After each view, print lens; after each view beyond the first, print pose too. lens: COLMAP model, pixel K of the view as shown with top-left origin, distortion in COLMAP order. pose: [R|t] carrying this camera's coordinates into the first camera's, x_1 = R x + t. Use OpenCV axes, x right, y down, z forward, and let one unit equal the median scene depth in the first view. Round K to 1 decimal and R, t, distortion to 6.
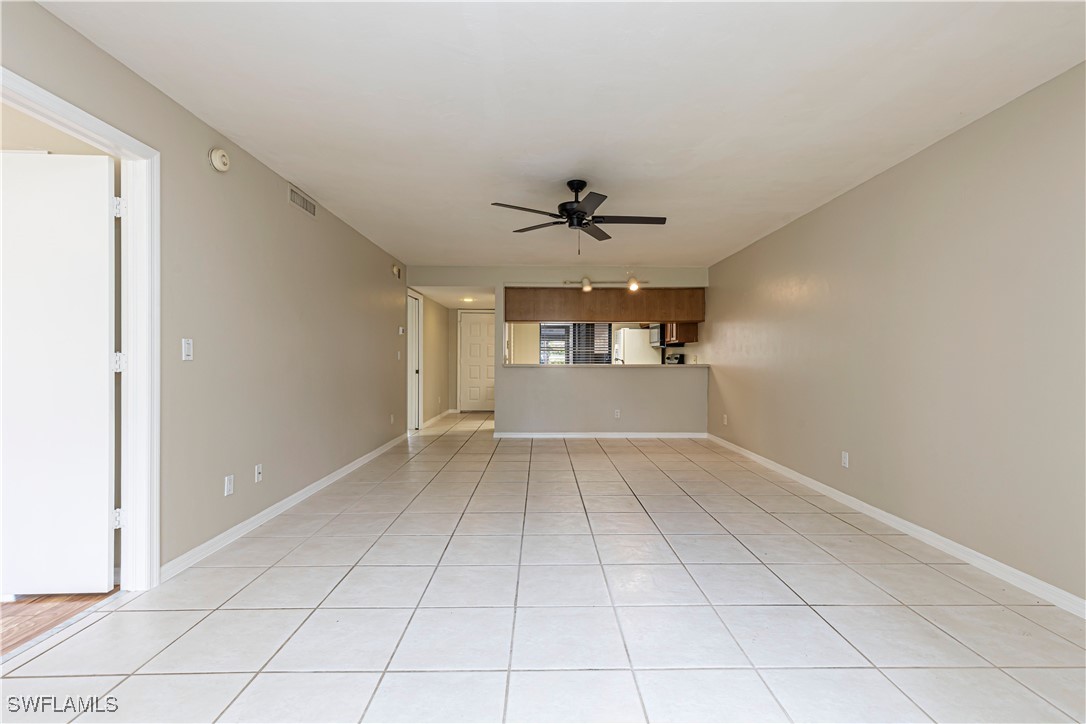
lens RADIAL K [[486.7, 0, 550.7], [0, 486.7, 360.8], [0, 0, 1]] dist [0.004526, 0.000137]
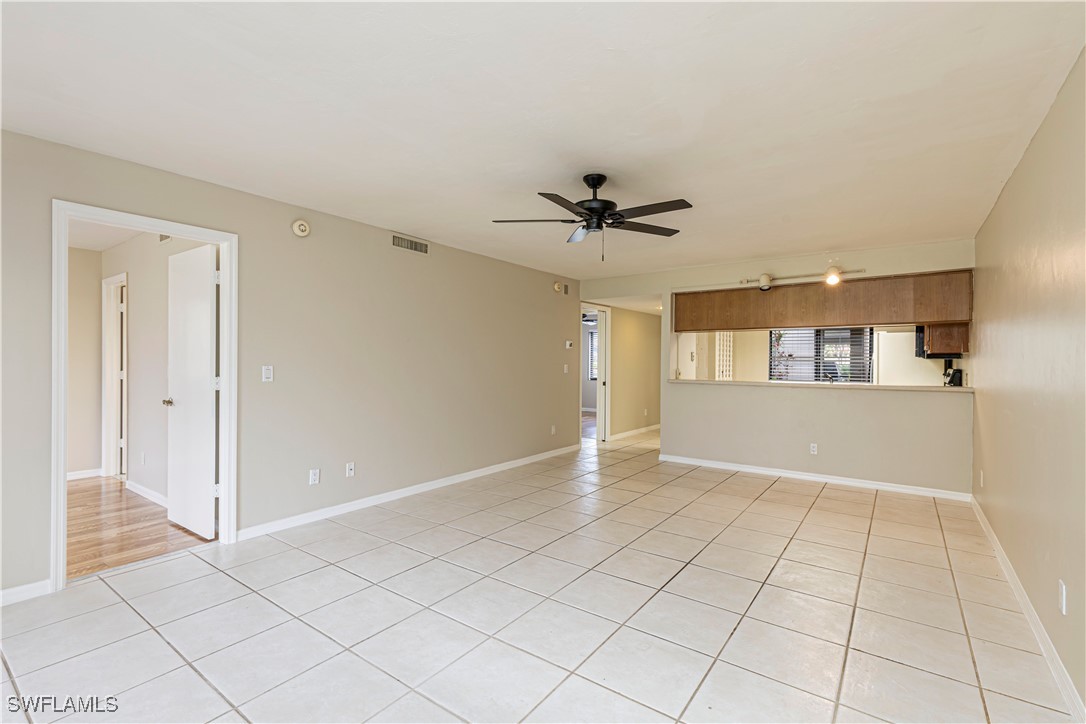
lens RADIAL K [[486.7, 0, 550.7], [0, 486.7, 360.8], [0, 0, 1]] dist [0.004526, 0.000137]
pose [[0.797121, 0.003666, -0.603809, 0.276335], [-0.006886, 0.999972, -0.003019, -0.023603], [0.603781, 0.006564, 0.797124, 0.153124]]
